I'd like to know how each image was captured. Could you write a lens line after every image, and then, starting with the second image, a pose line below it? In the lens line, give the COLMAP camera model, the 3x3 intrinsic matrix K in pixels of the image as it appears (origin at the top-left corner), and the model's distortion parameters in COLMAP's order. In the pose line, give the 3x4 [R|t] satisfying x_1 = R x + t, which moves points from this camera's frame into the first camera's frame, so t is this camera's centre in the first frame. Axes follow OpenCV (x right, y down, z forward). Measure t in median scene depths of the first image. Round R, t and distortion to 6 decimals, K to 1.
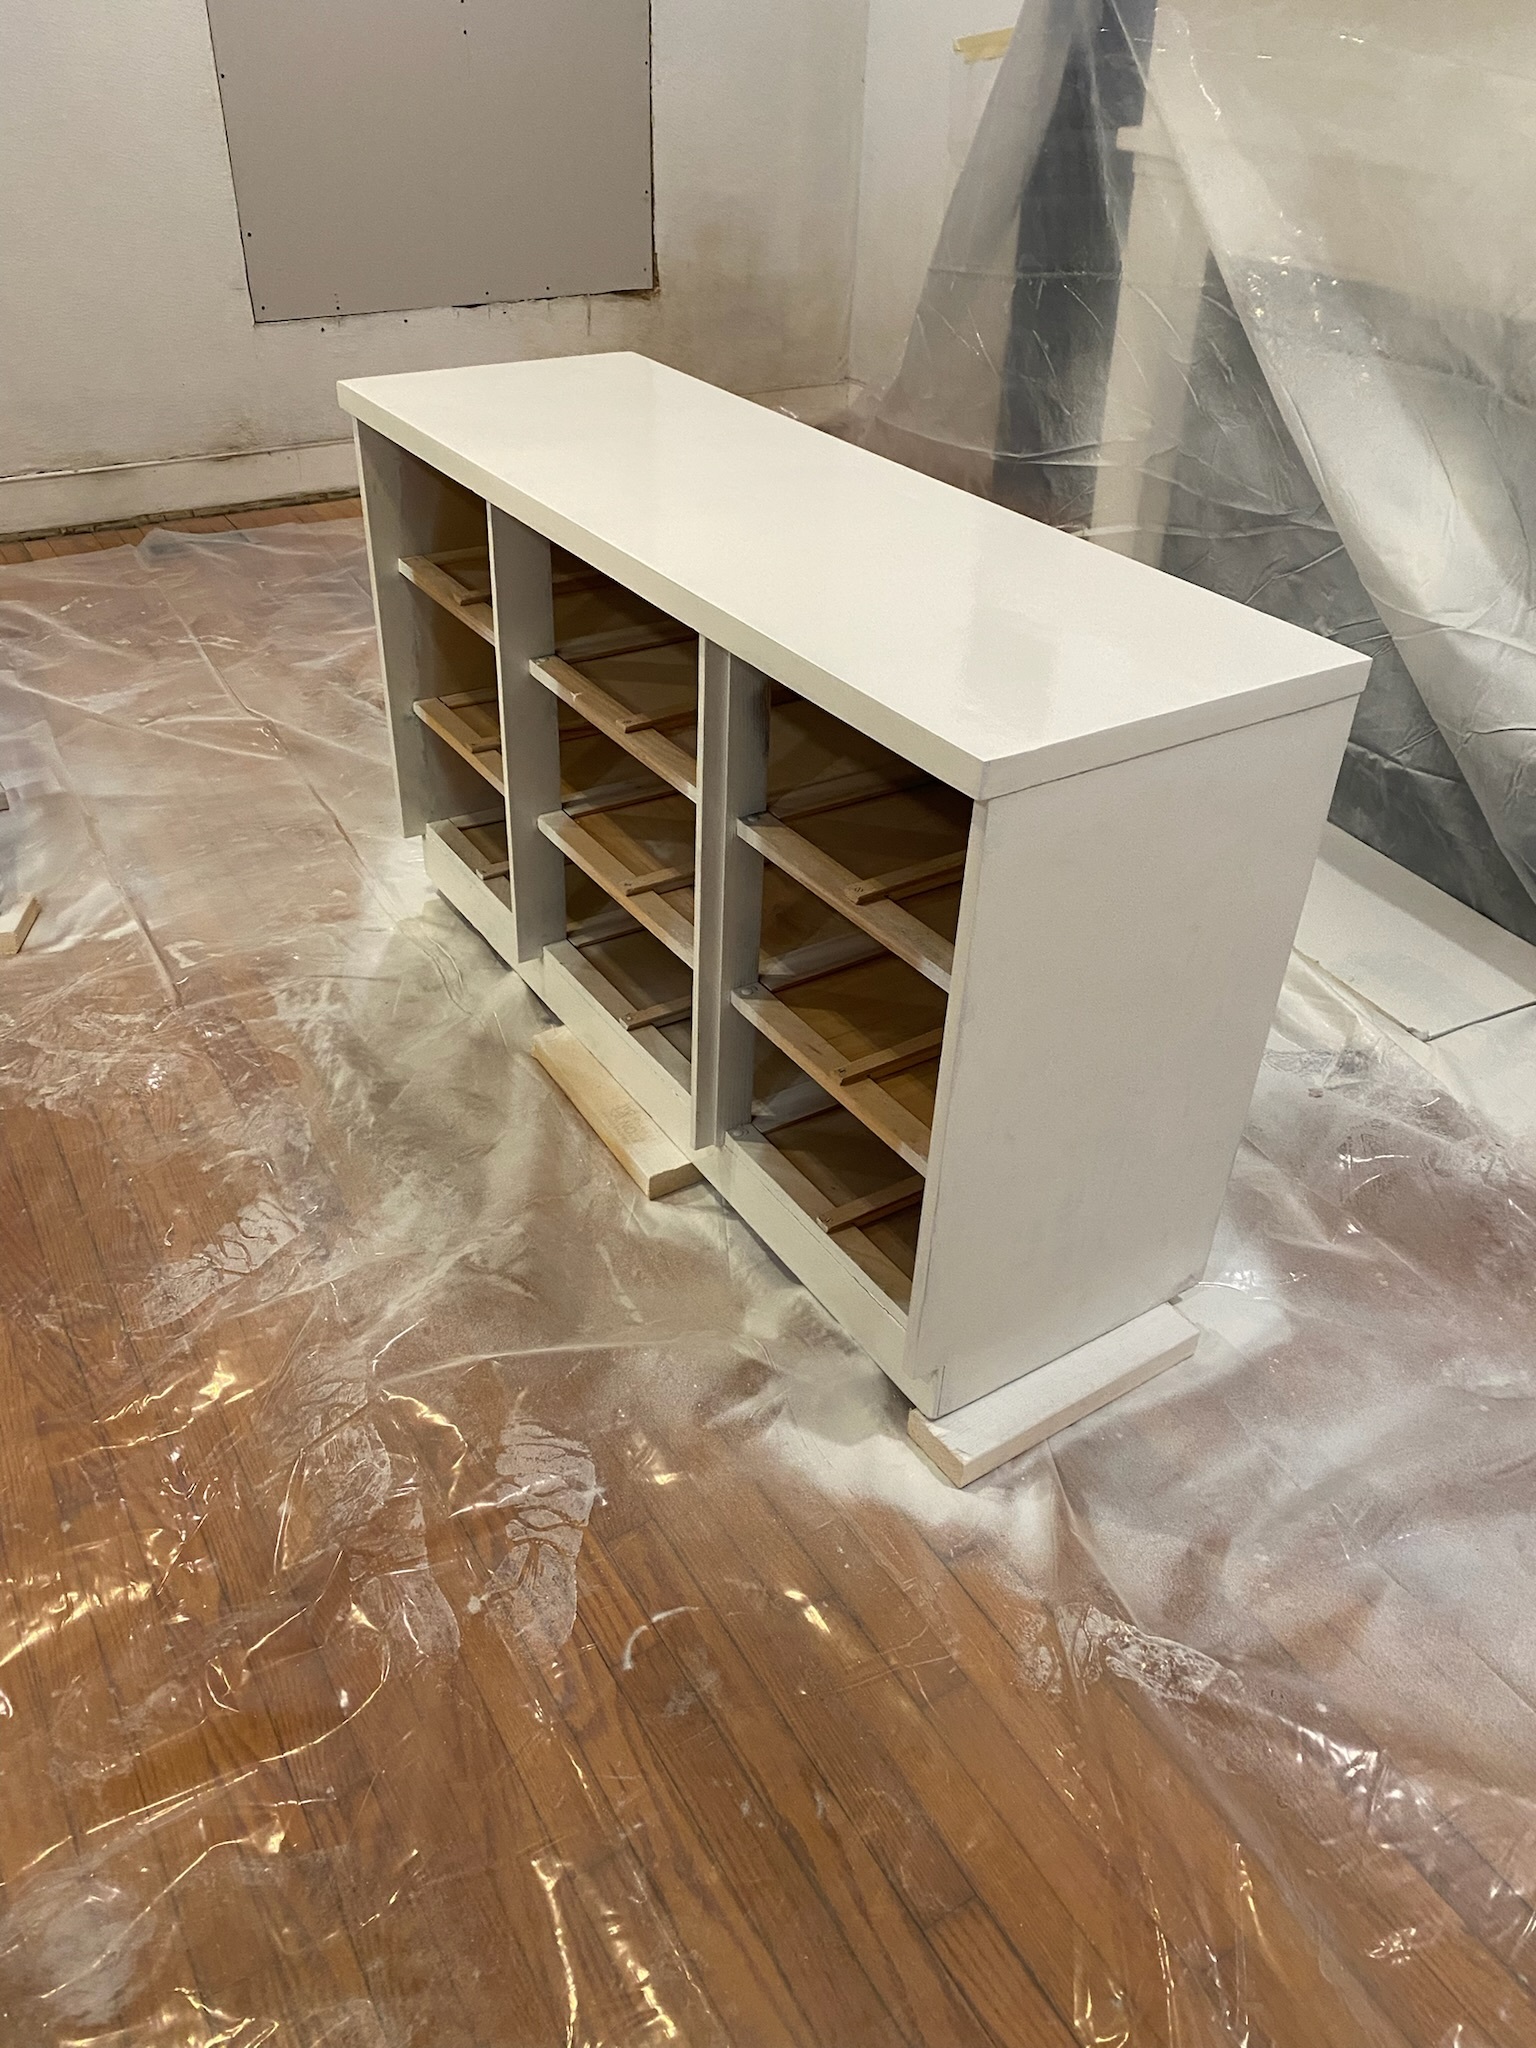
lens RADIAL K [[1576.3, 0, 768.0], [0, 1576.3, 1024.0], [0, 0, 1]] dist [0.003182, 0.000904]
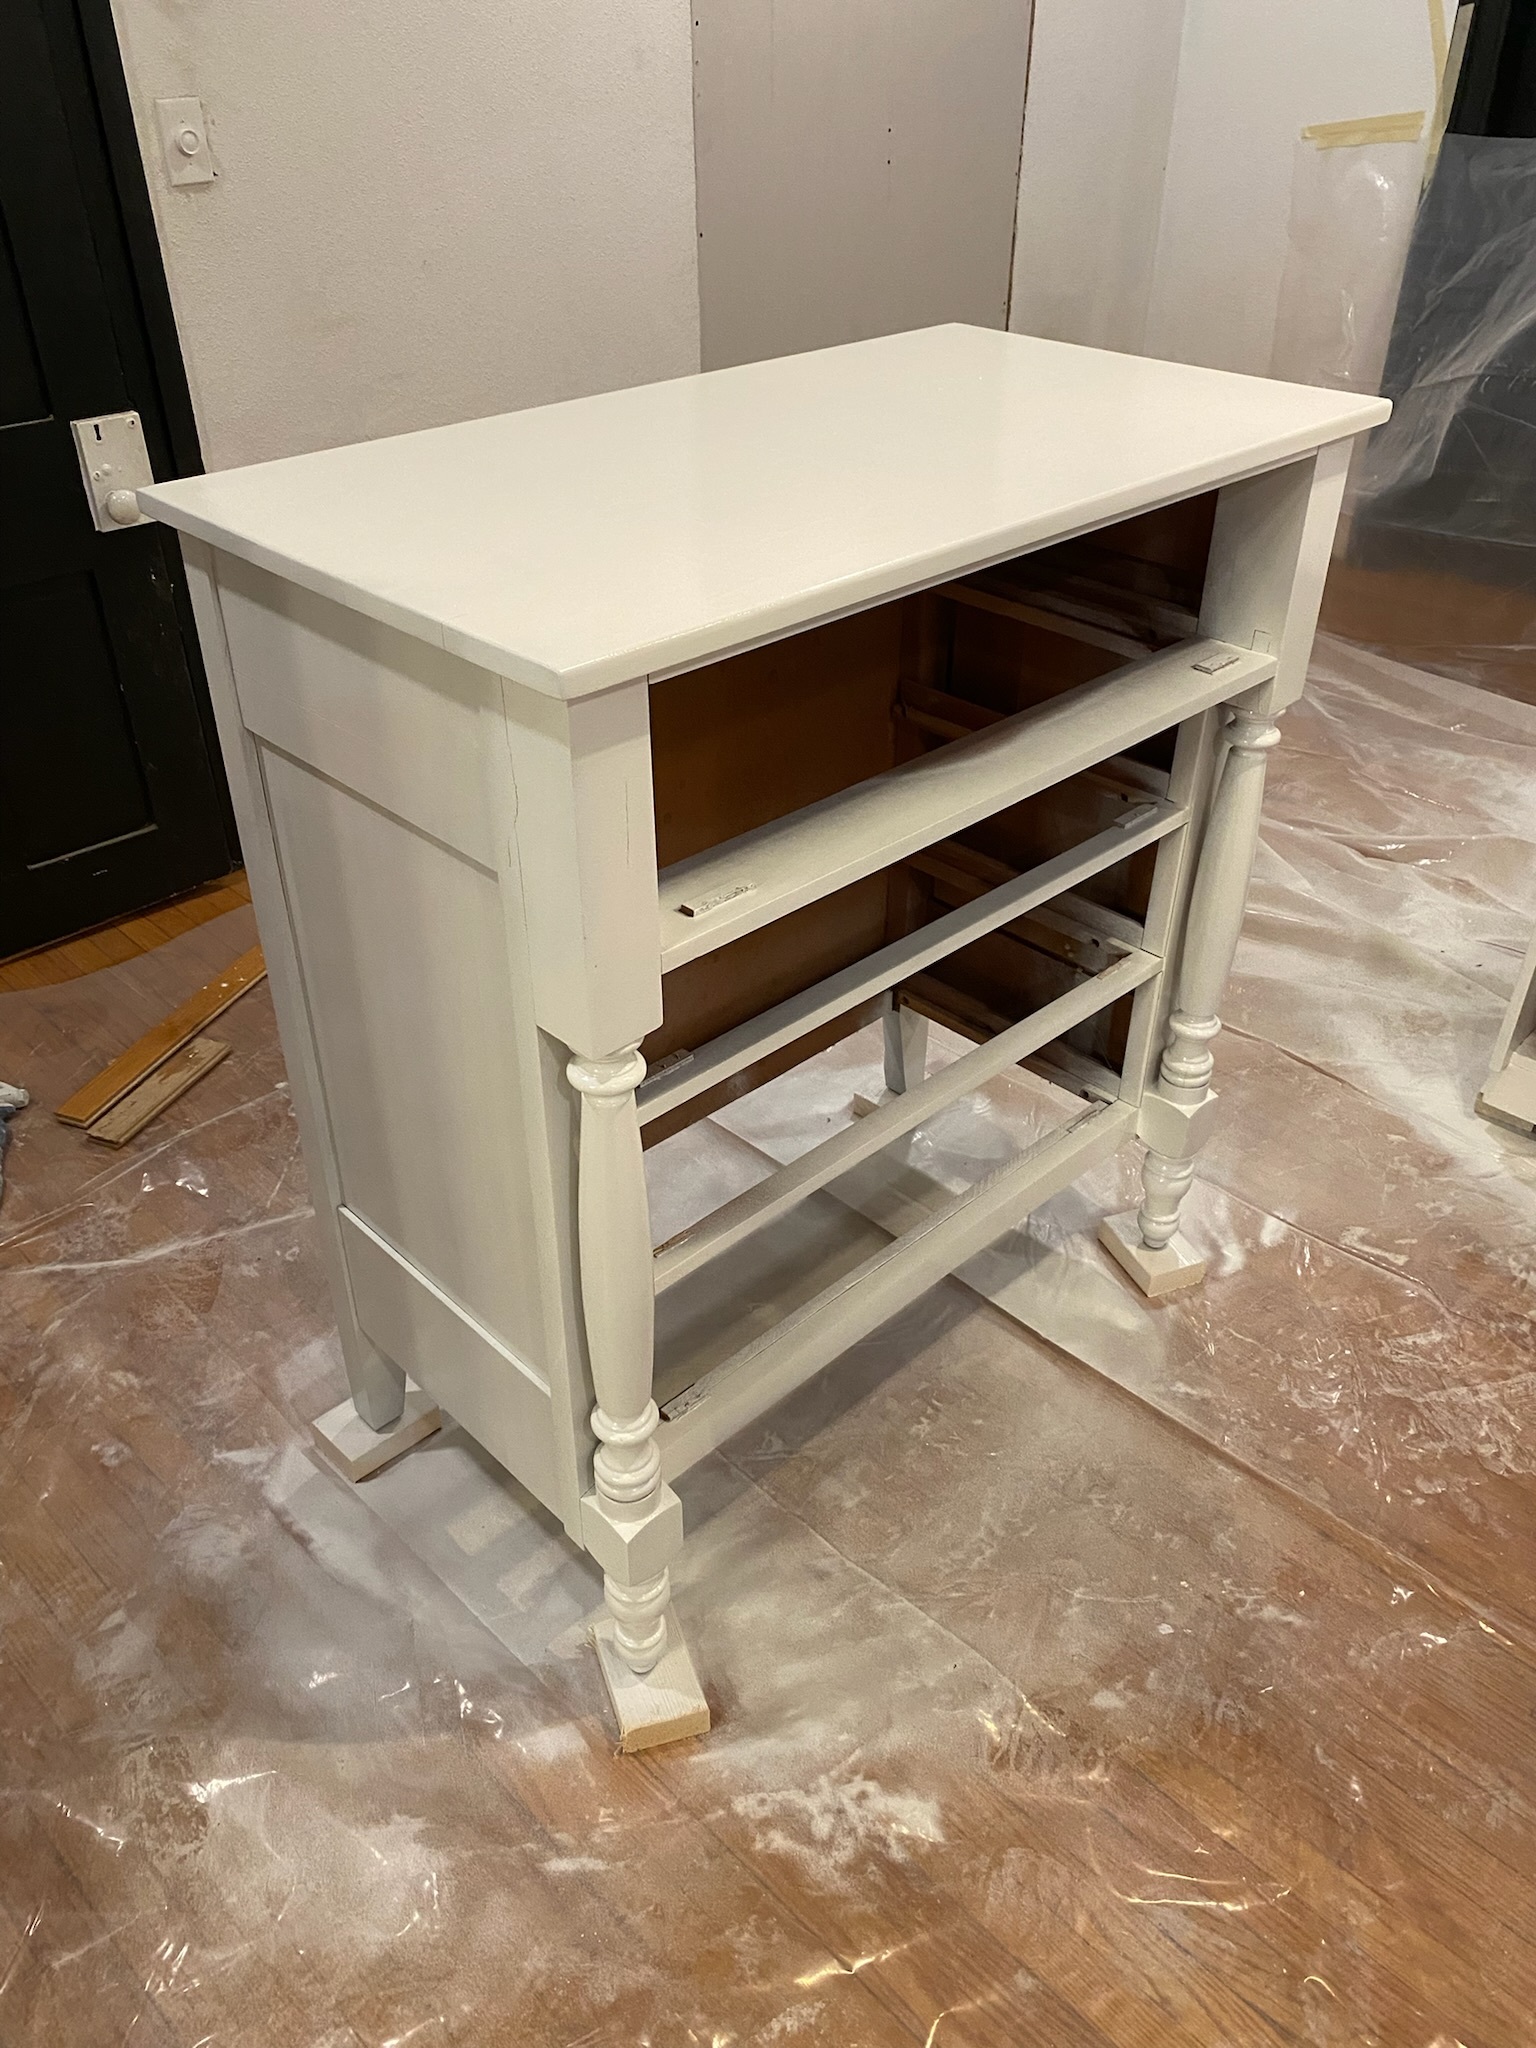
lens RADIAL K [[1576.3, 0, 768.0], [0, 1576.3, 1024.0], [0, 0, 1]] dist [0.003182, 0.000904]
pose [[0.969081, -0.167984, 0.180729, -0.610984], [0.168891, 0.985579, 0.010473, -0.171489], [-0.179882, 0.020374, 0.983477, 0.121542]]
